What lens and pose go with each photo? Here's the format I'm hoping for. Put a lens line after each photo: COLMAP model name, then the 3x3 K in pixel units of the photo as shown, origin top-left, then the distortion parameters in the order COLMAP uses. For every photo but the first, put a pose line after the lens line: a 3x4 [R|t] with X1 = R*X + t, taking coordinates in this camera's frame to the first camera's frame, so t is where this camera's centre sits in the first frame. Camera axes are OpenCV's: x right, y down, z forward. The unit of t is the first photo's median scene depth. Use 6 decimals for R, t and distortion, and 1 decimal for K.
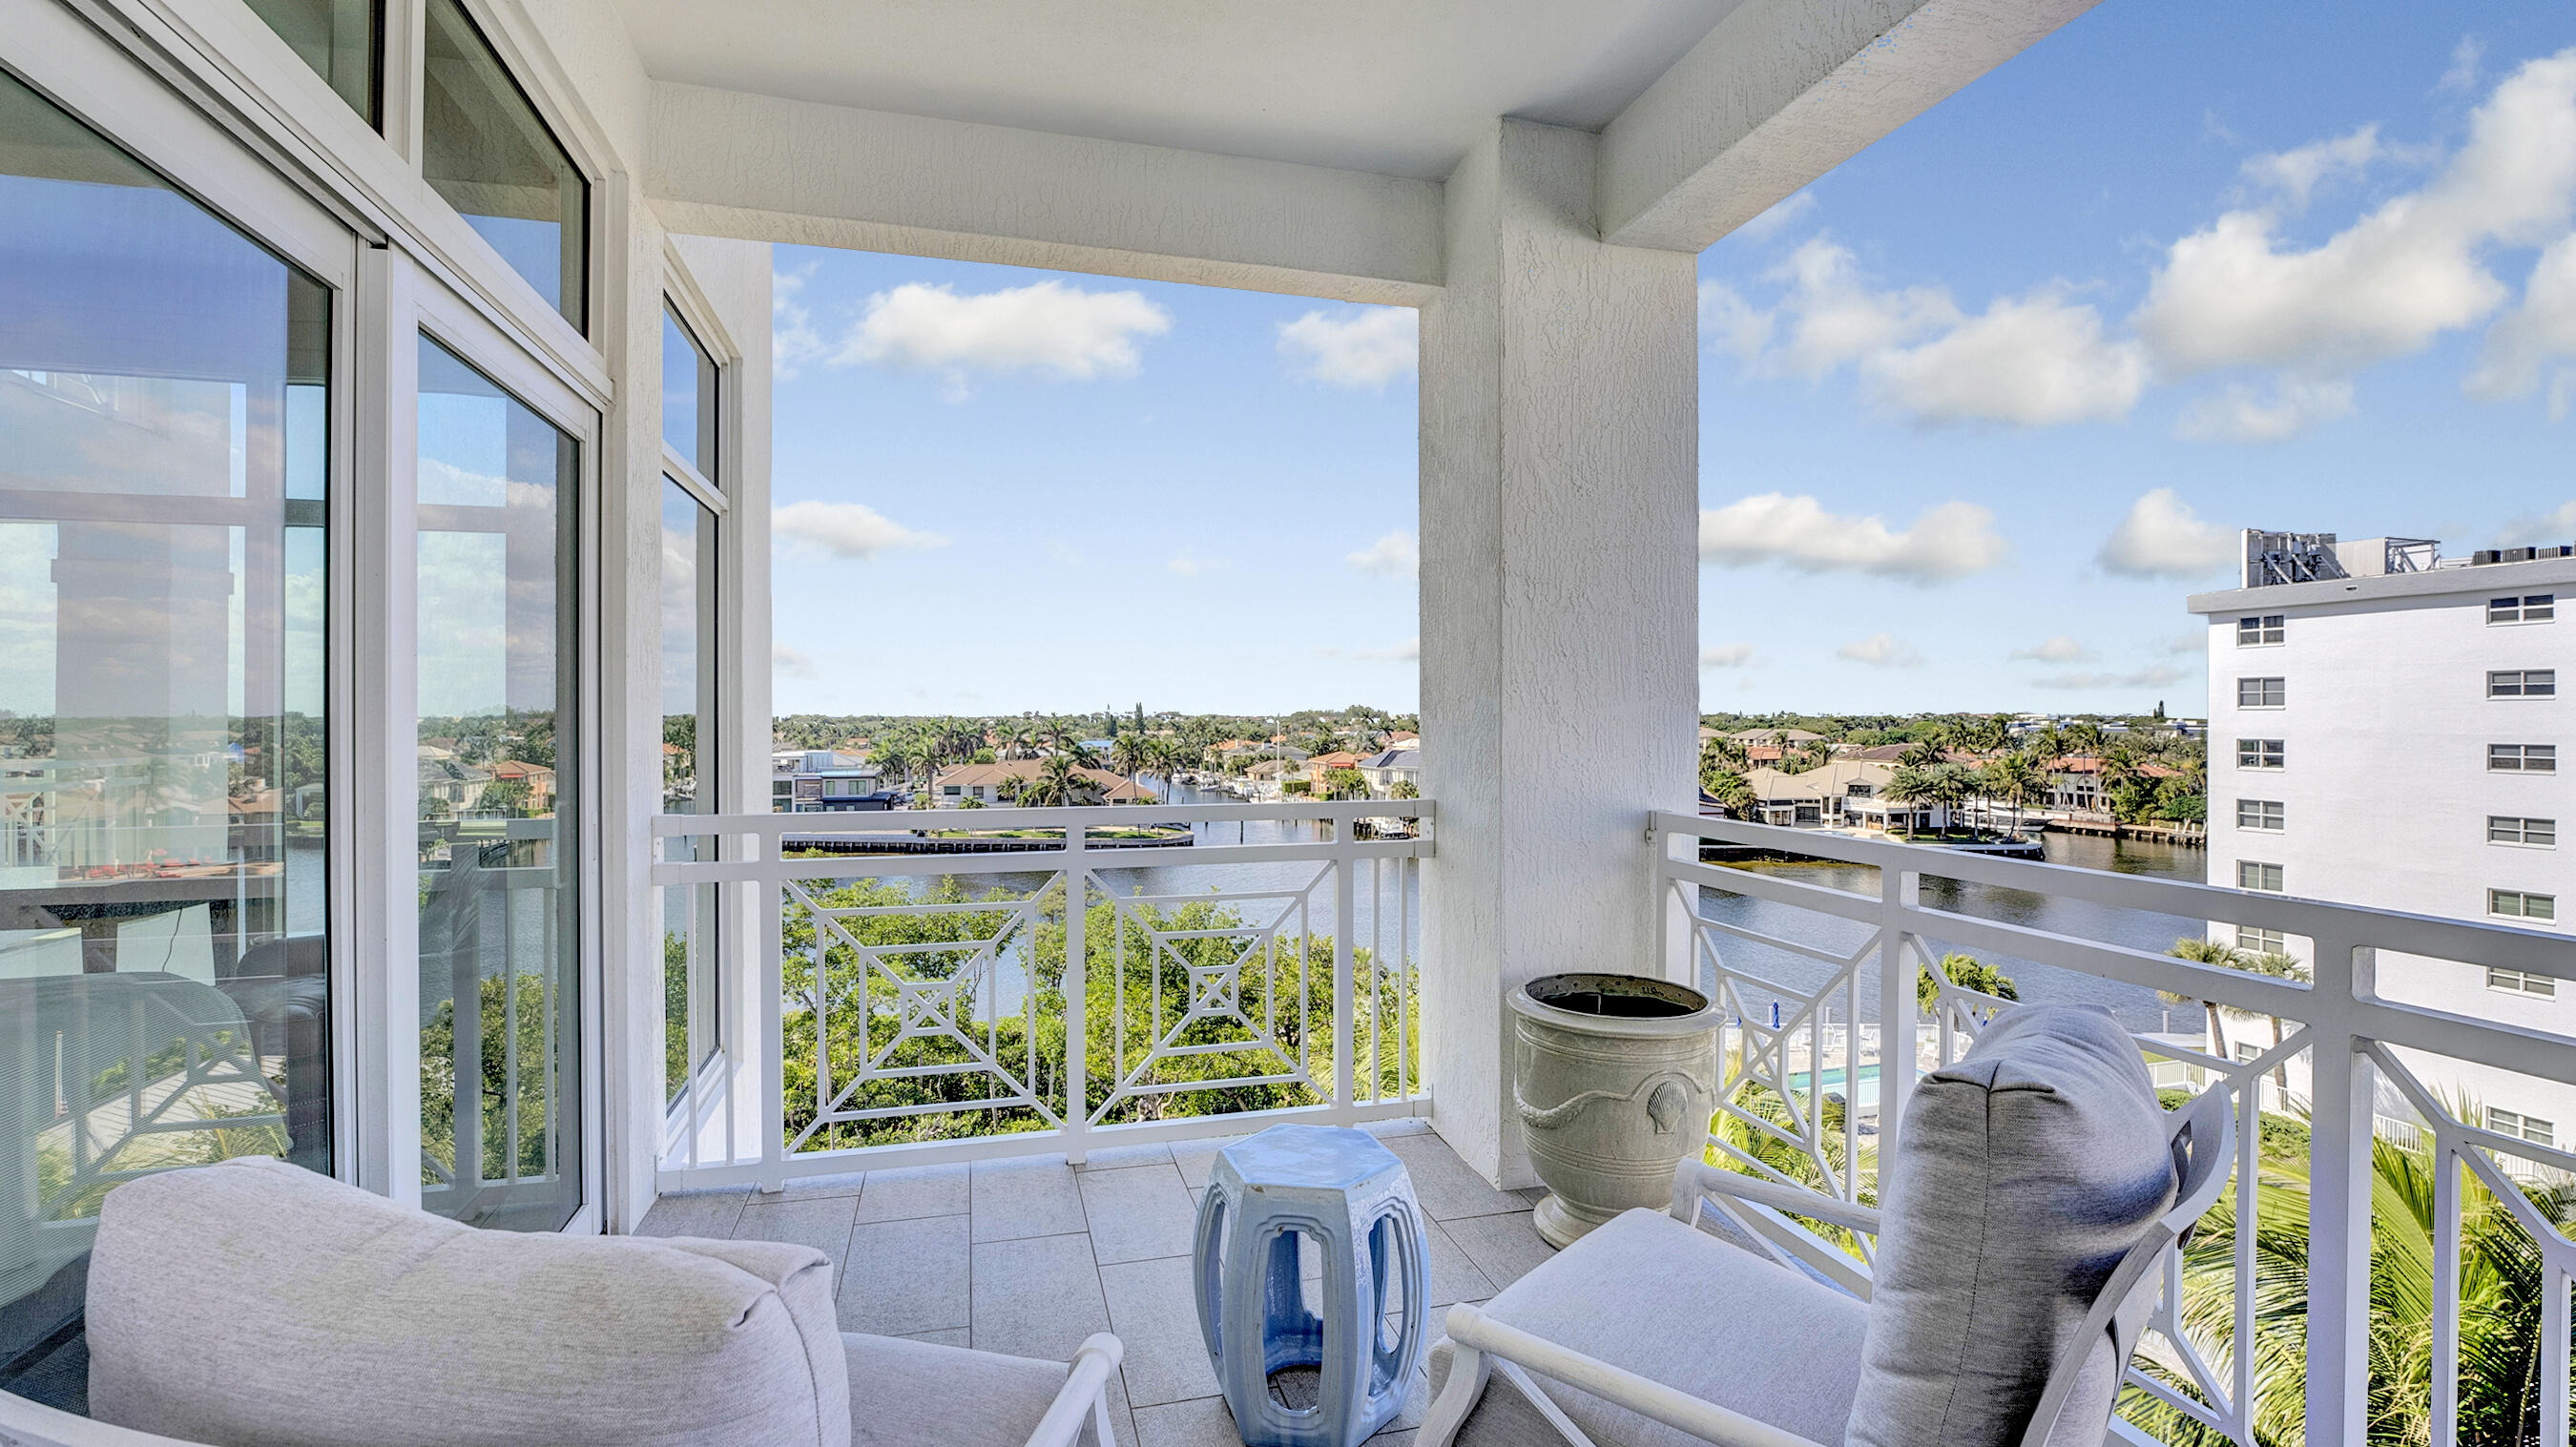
lens RADIAL K [[1148.6, 0, 1277.0], [0, 1148.6, 705.3], [0, 0, 1]] dist [-0.008818, -0.000158]
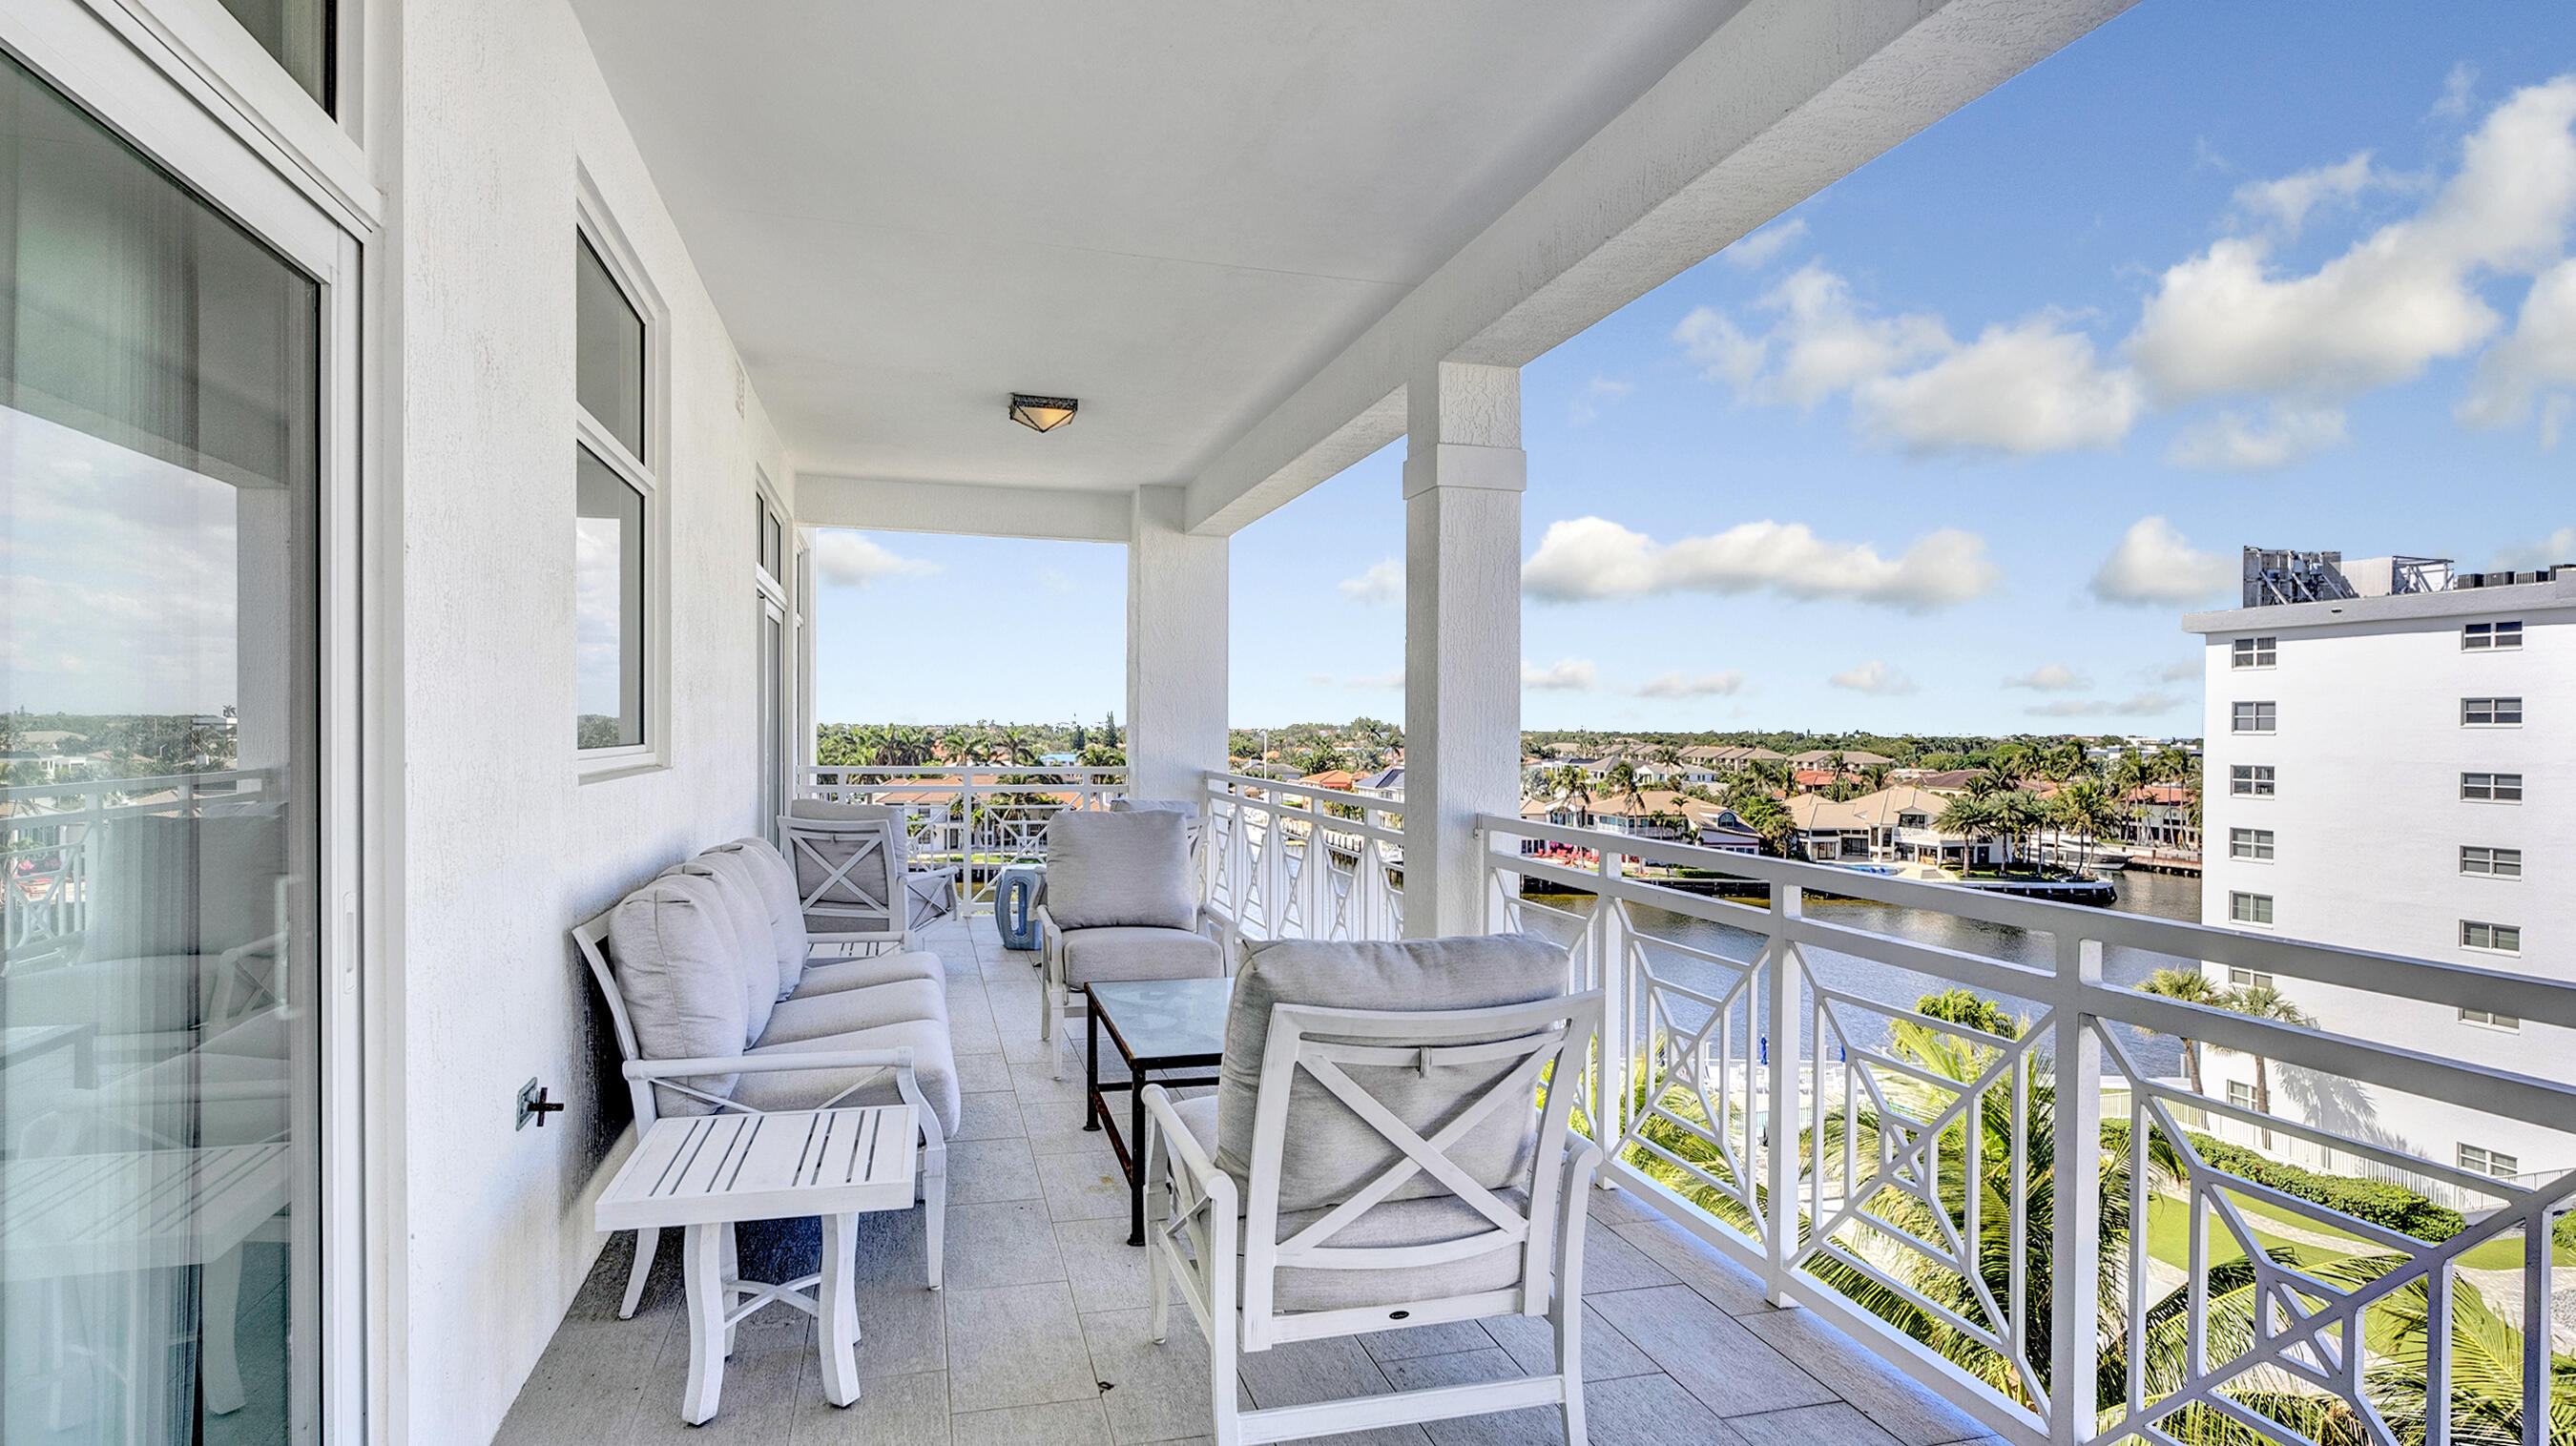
lens RADIAL K [[1430.9, 0, 1288.0], [0, 1430.9, 723.0], [0, 0, 1]] dist [0.000147, -0.001432]
pose [[0.999906, 0.012329, -0.005924, 0.029213], [-0.012296, 0.999909, 0.005496, -0.001447], [0.005991, -0.005423, 0.999967, -0.113013]]
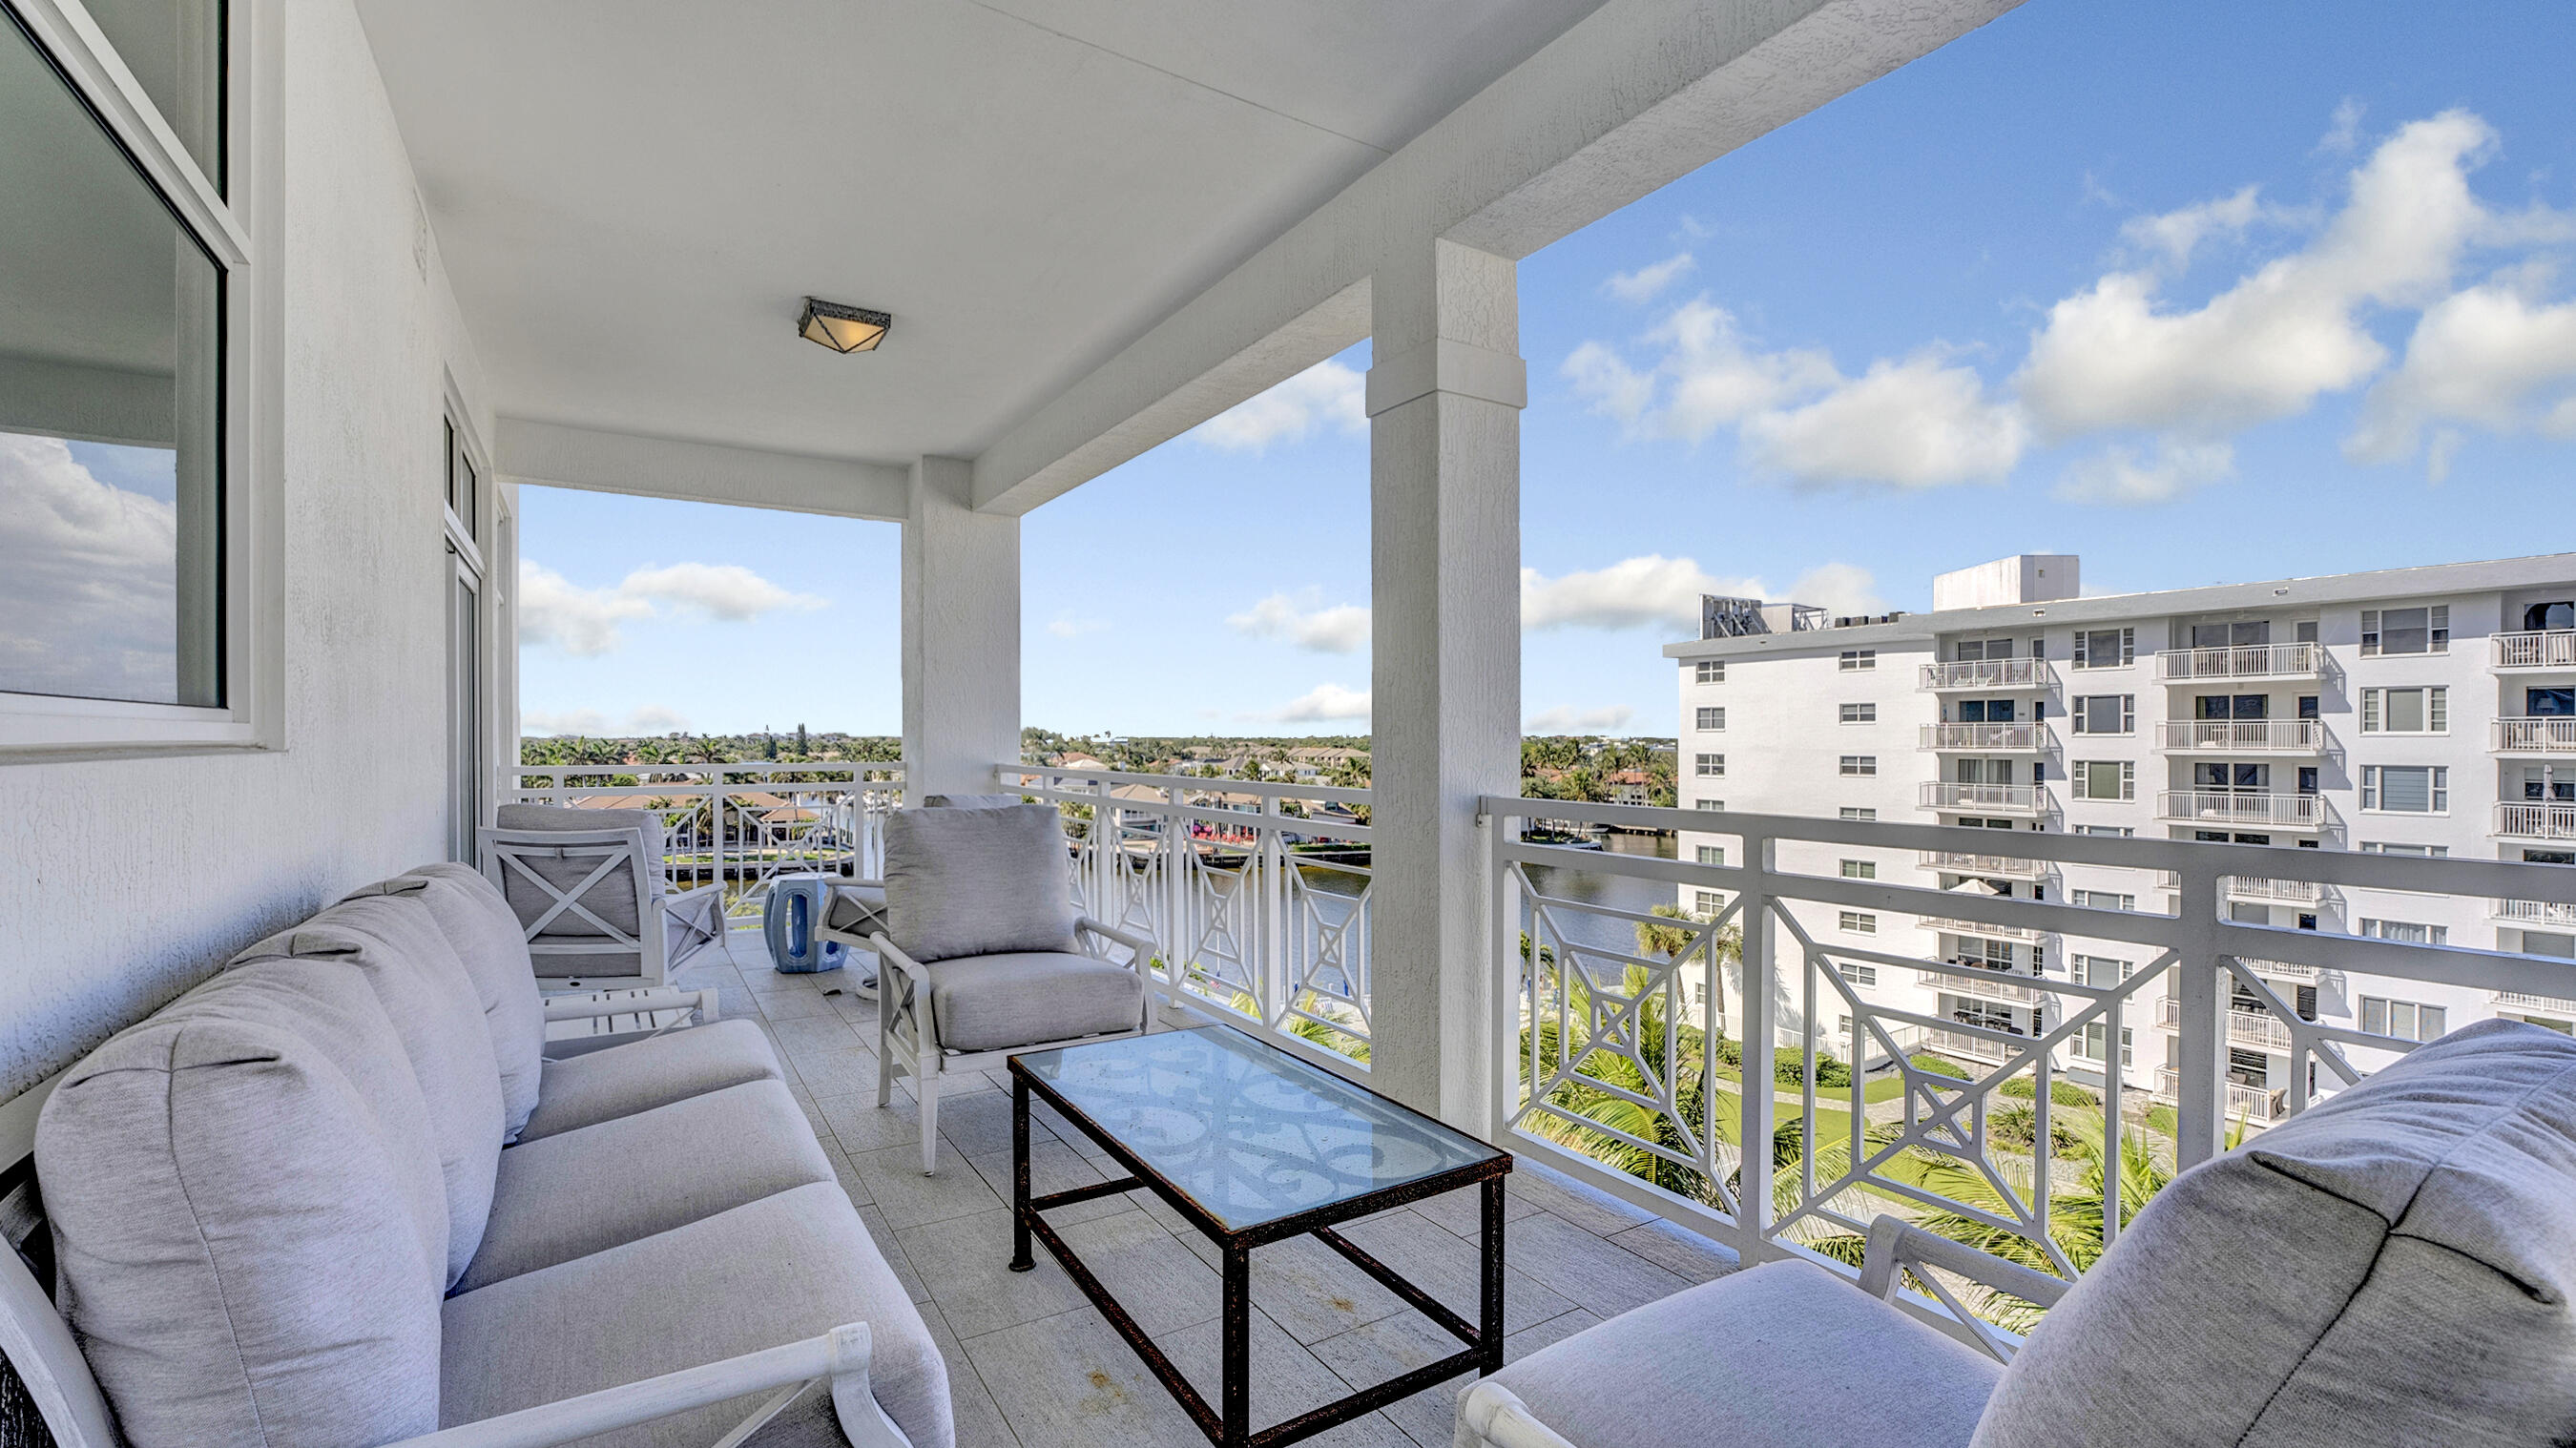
lens RADIAL K [[1149.5, 0, 1304.6], [0, 1149.5, 728.5], [0, 0, 1]] dist [-0.020511, -0.000111]
pose [[0.957999, 0.002997, 0.286755, 0.014655], [-0.003003, 0.999995, -0.000416, 0.001243], [-0.286755, -0.000463, 0.958004, -0.075743]]
